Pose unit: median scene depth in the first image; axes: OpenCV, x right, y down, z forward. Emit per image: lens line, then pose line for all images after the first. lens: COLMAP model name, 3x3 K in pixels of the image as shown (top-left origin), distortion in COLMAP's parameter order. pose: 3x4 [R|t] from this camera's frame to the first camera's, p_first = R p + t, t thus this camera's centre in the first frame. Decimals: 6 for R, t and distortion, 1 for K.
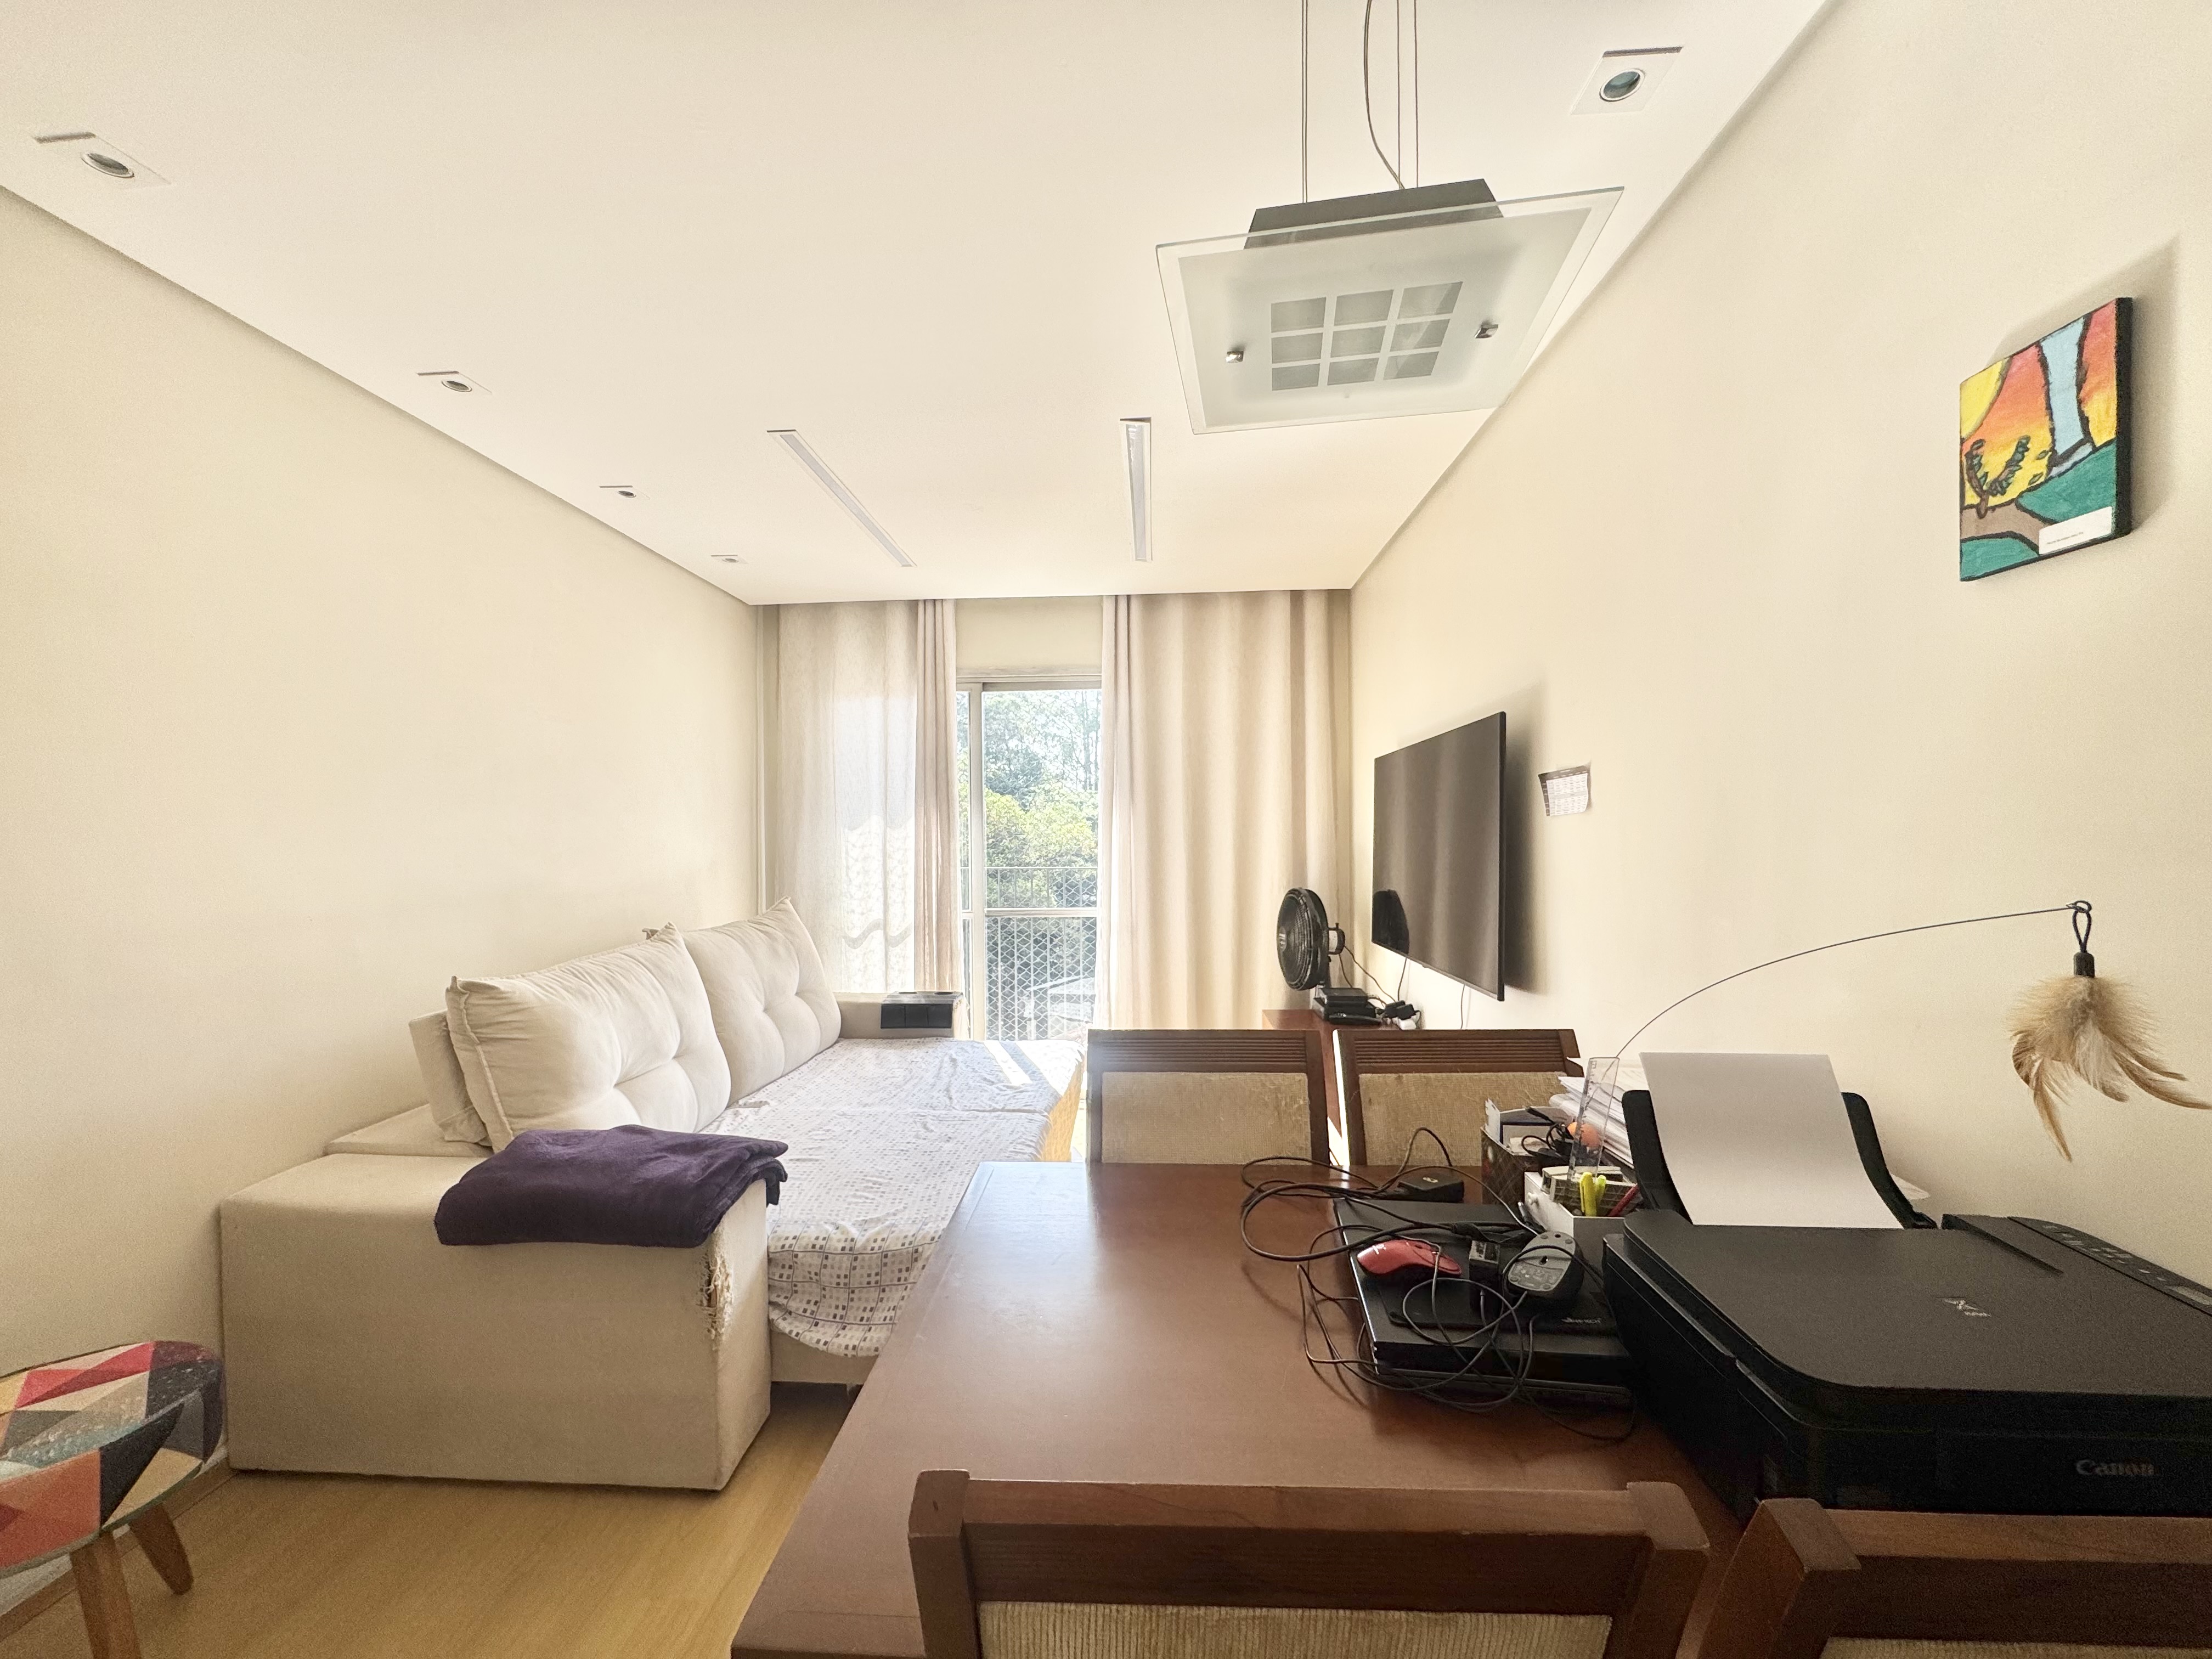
lens RADIAL K [[883.4, 0, 1105.1], [0, 883.4, 825.7], [0, 0, 1]] dist [-0.000470, 0.000505]
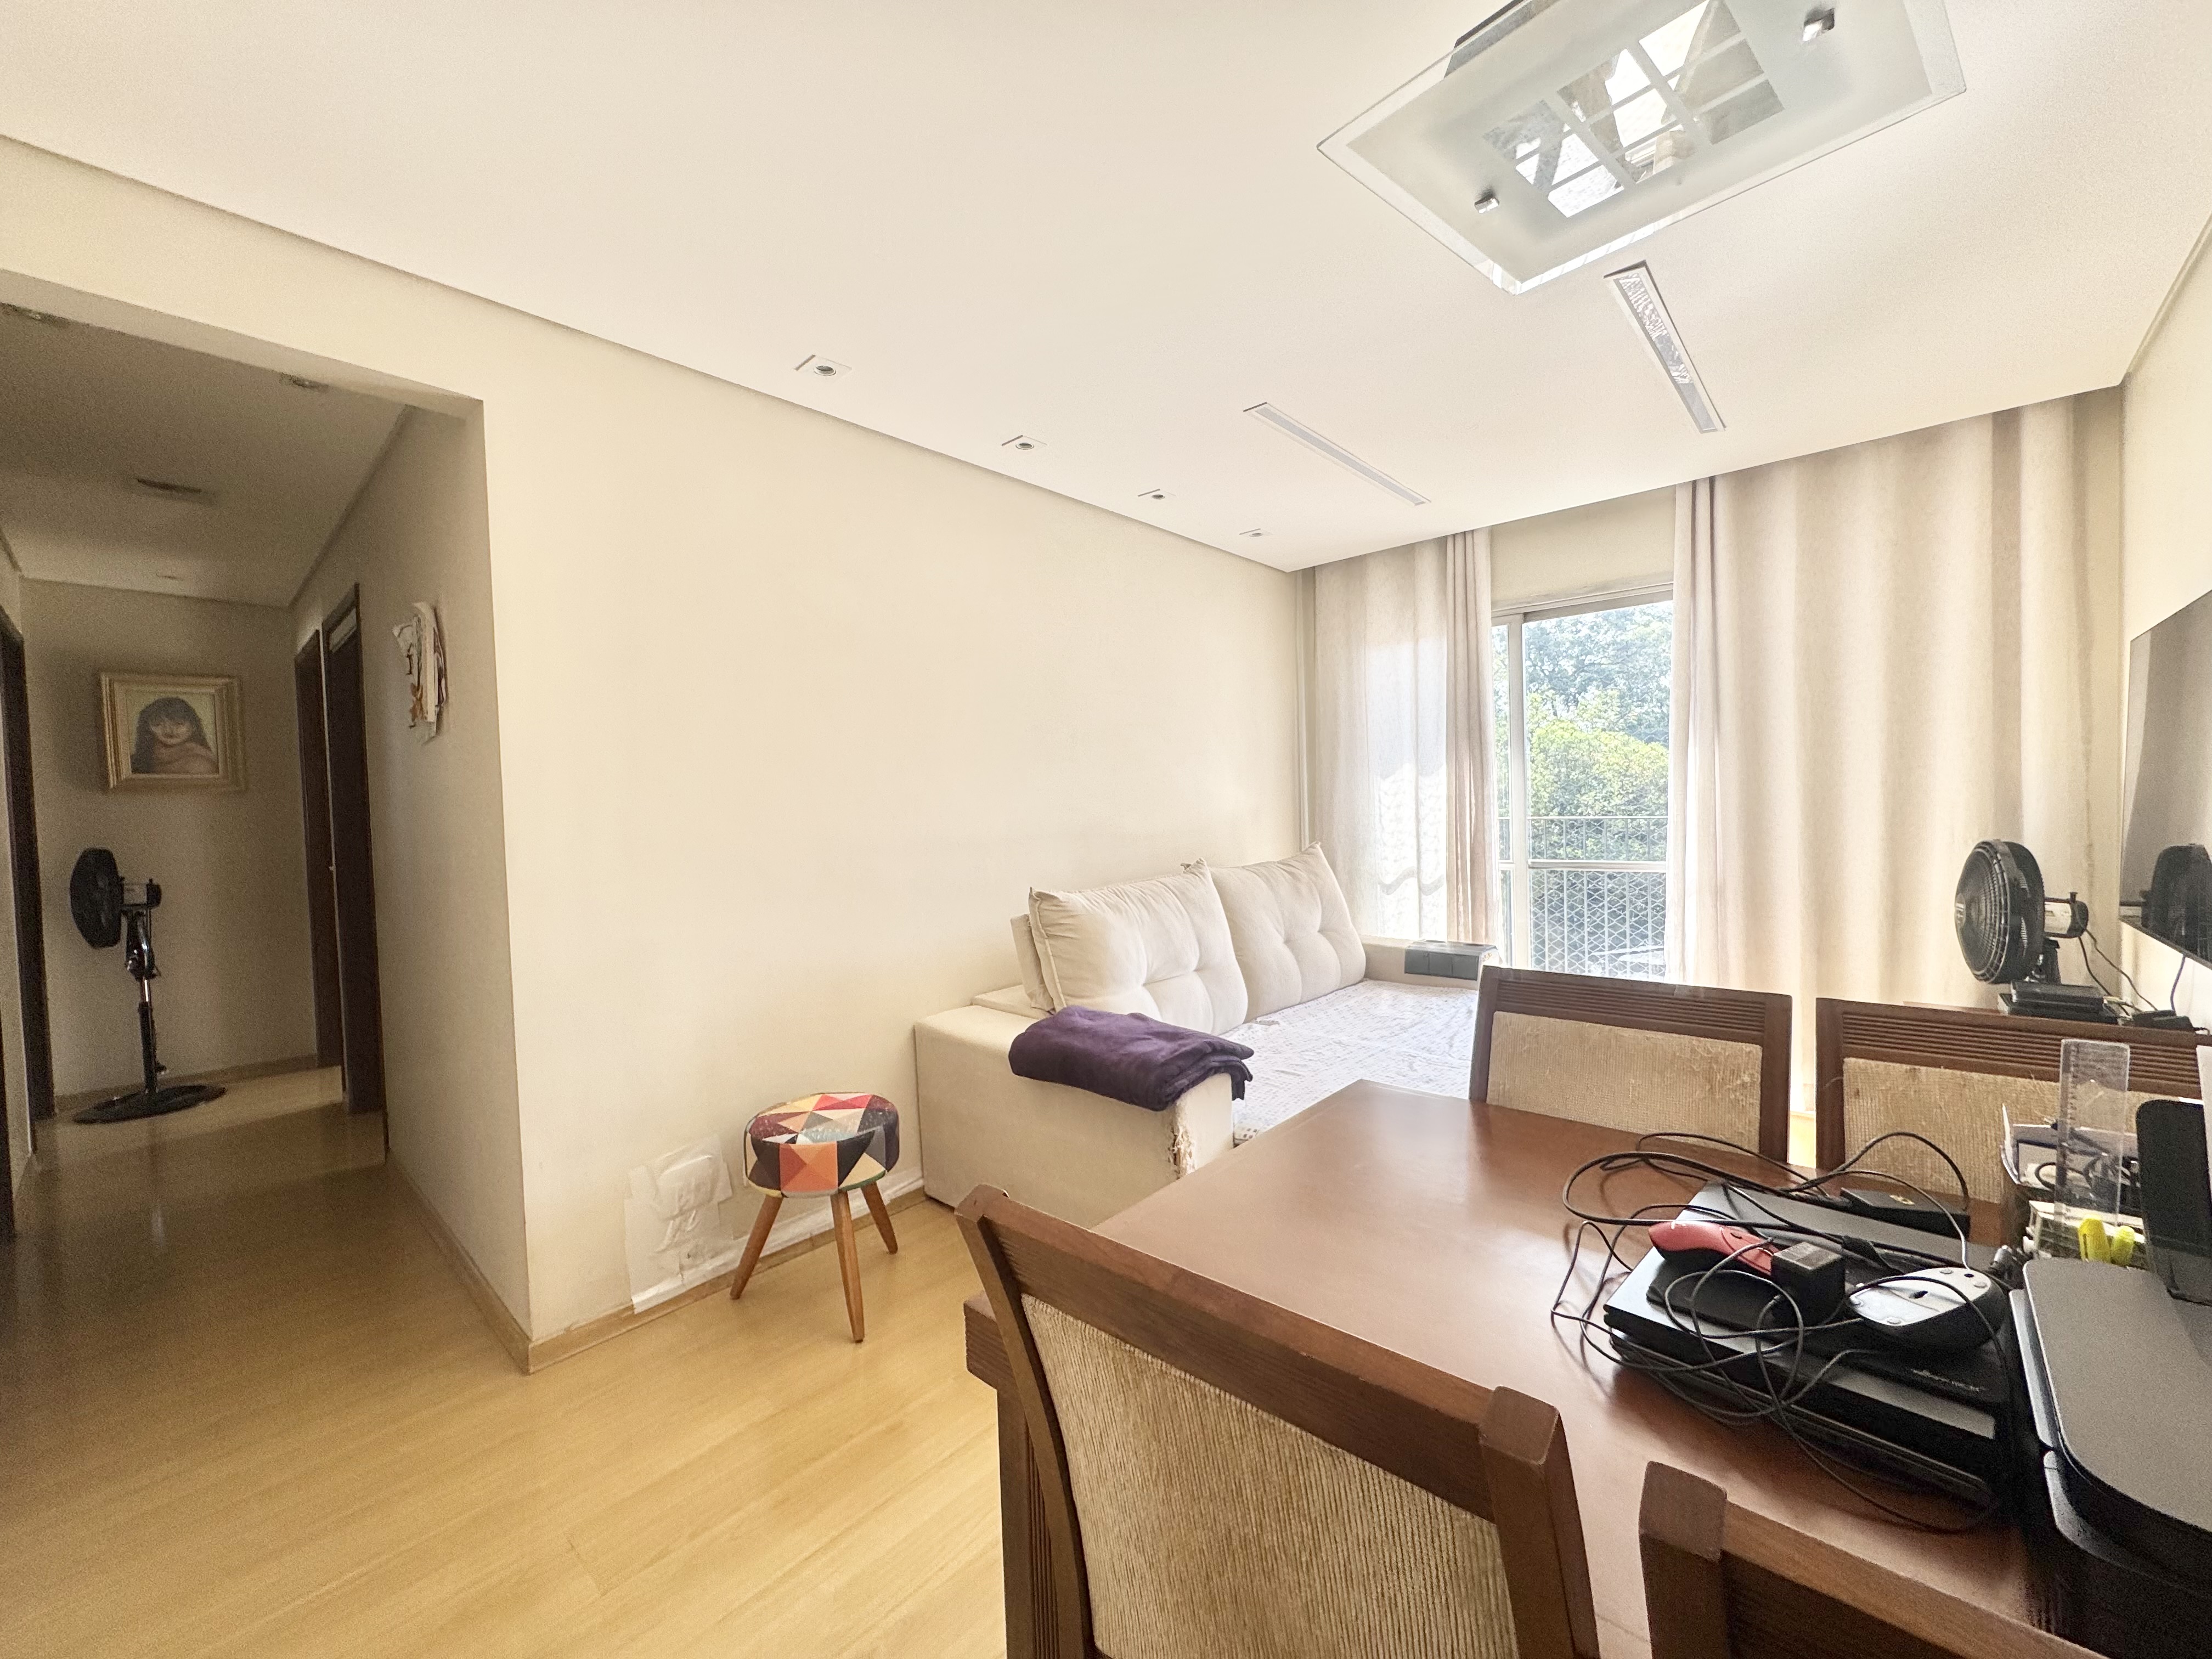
lens RADIAL K [[883.4, 0, 1105.1], [0, 883.4, 825.7], [0, 0, 1]] dist [-0.000470, 0.000505]
pose [[0.780895, 0.002796, -0.624657, 0.154351], [0.025663, 0.999002, 0.036553, 0.022034], [0.624136, -0.044574, 0.780044, 0.010231]]
